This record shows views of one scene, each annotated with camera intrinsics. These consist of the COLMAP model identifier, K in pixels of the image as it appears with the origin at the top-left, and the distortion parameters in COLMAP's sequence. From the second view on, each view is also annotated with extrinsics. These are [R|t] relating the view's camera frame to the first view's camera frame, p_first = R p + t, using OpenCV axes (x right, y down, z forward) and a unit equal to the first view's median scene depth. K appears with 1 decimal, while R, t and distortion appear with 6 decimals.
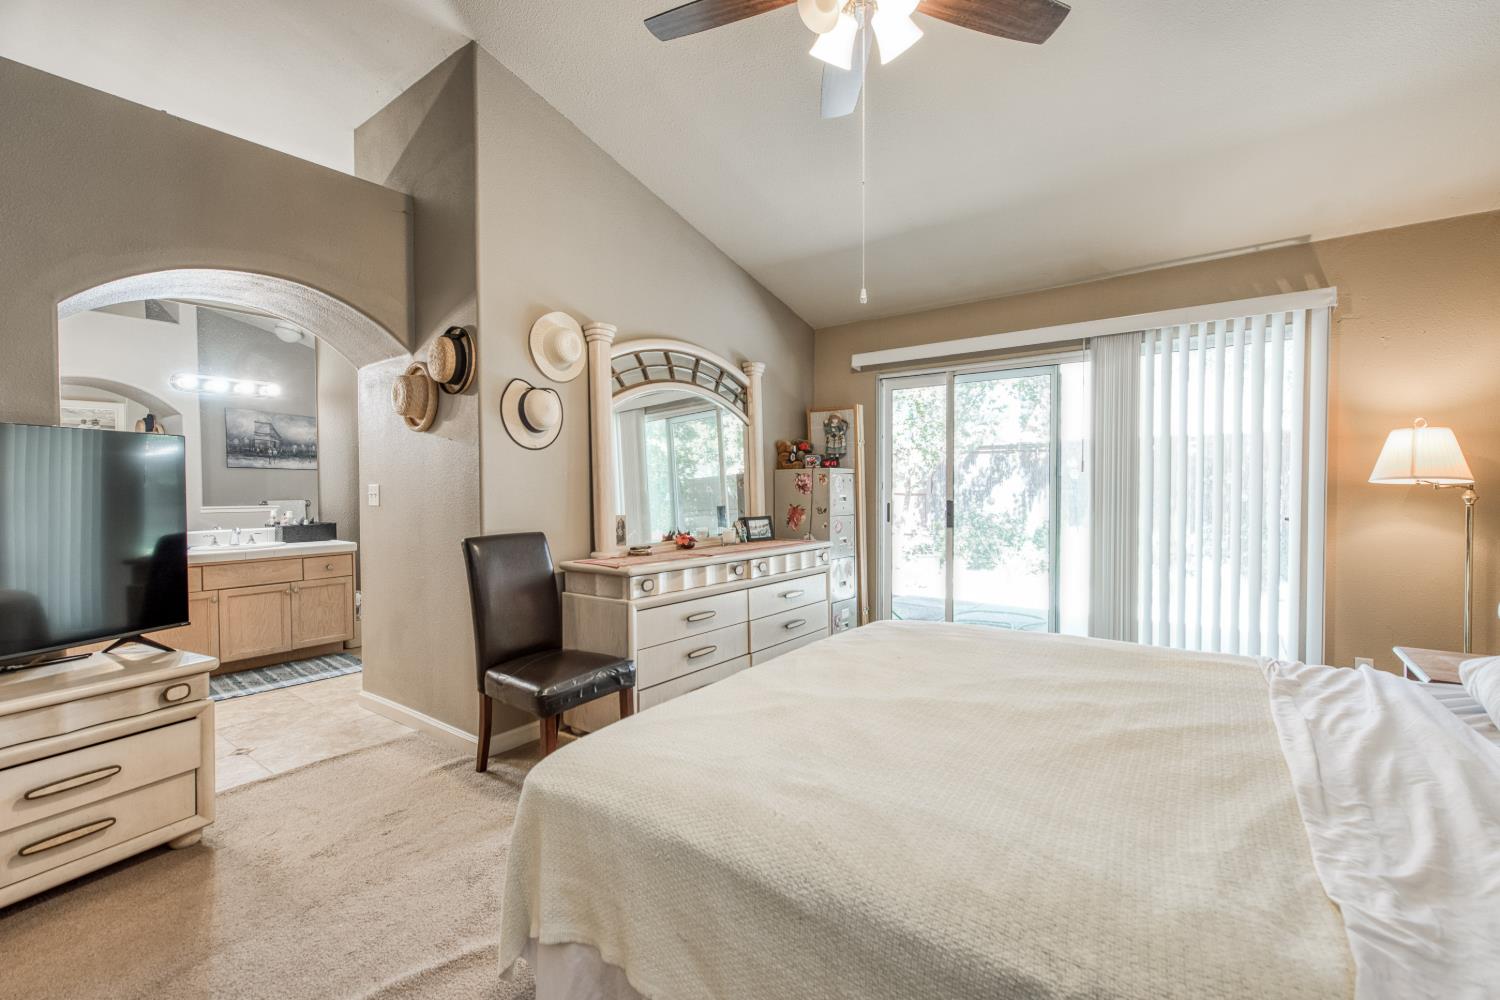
lens RADIAL K [[655.9, 0, 750.0], [0, 655.9, 500.0], [0, 0, 1]] dist [0.001592, 0.000116]
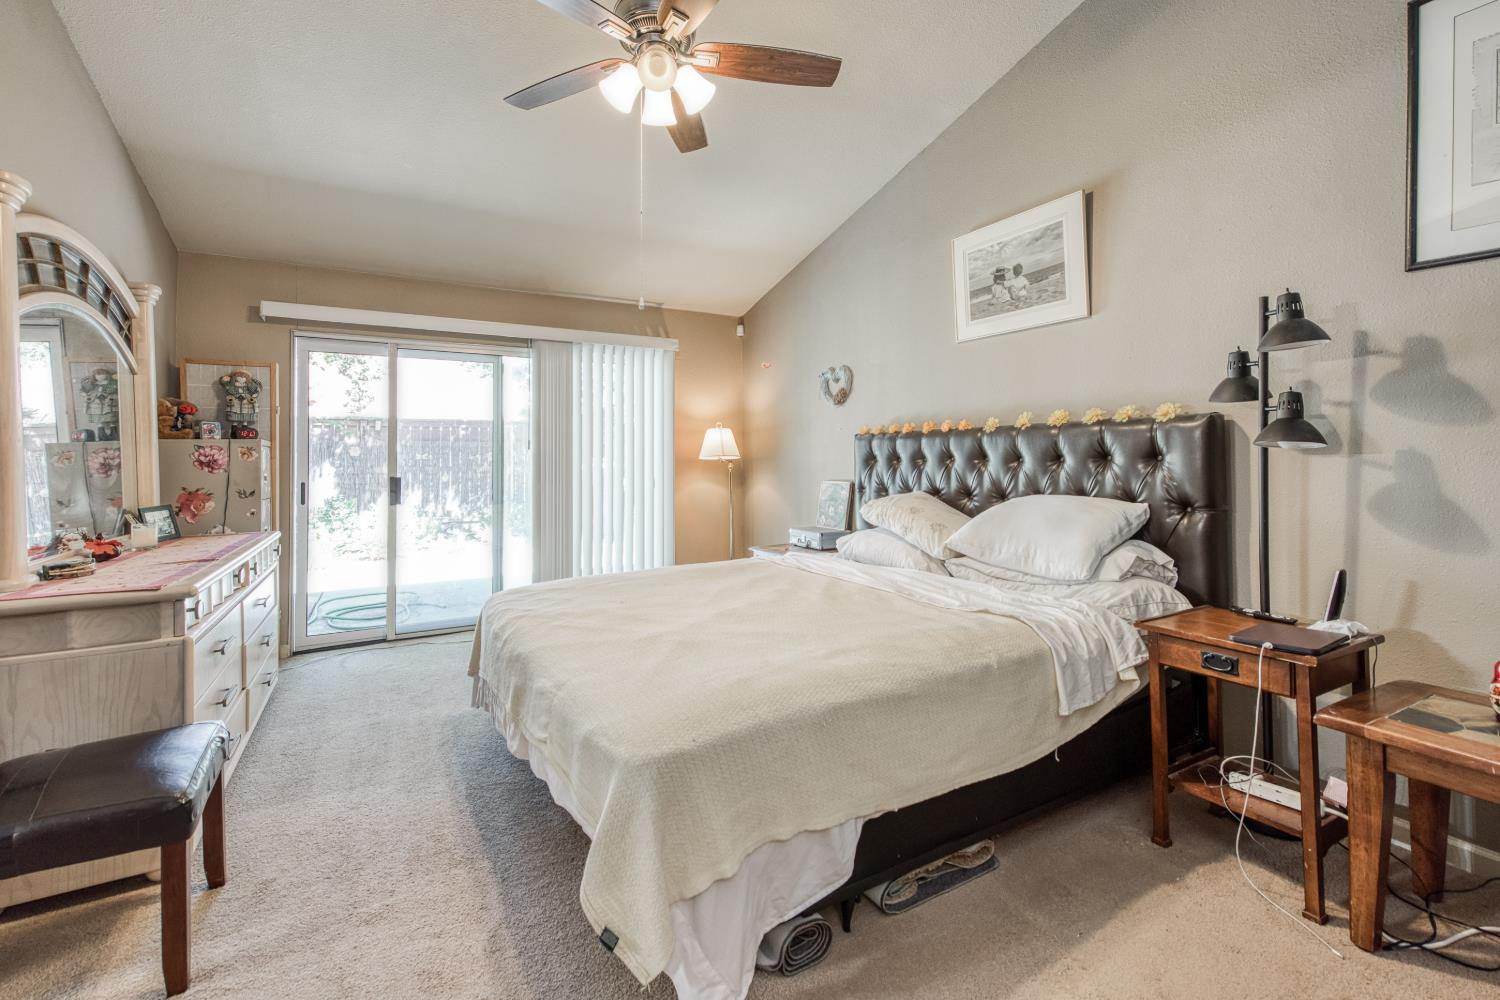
lens RADIAL K [[643.1, 0, 751.6], [0, 643.1, 454.2], [0, 0, 1]] dist [-0.000015, -0.000157]
pose [[0.389940, 0.010227, 0.920783, -0.388701], [0.025179, 0.999446, -0.021764, 0.000899], [-0.920496, 0.031671, 0.389466, 0.161658]]
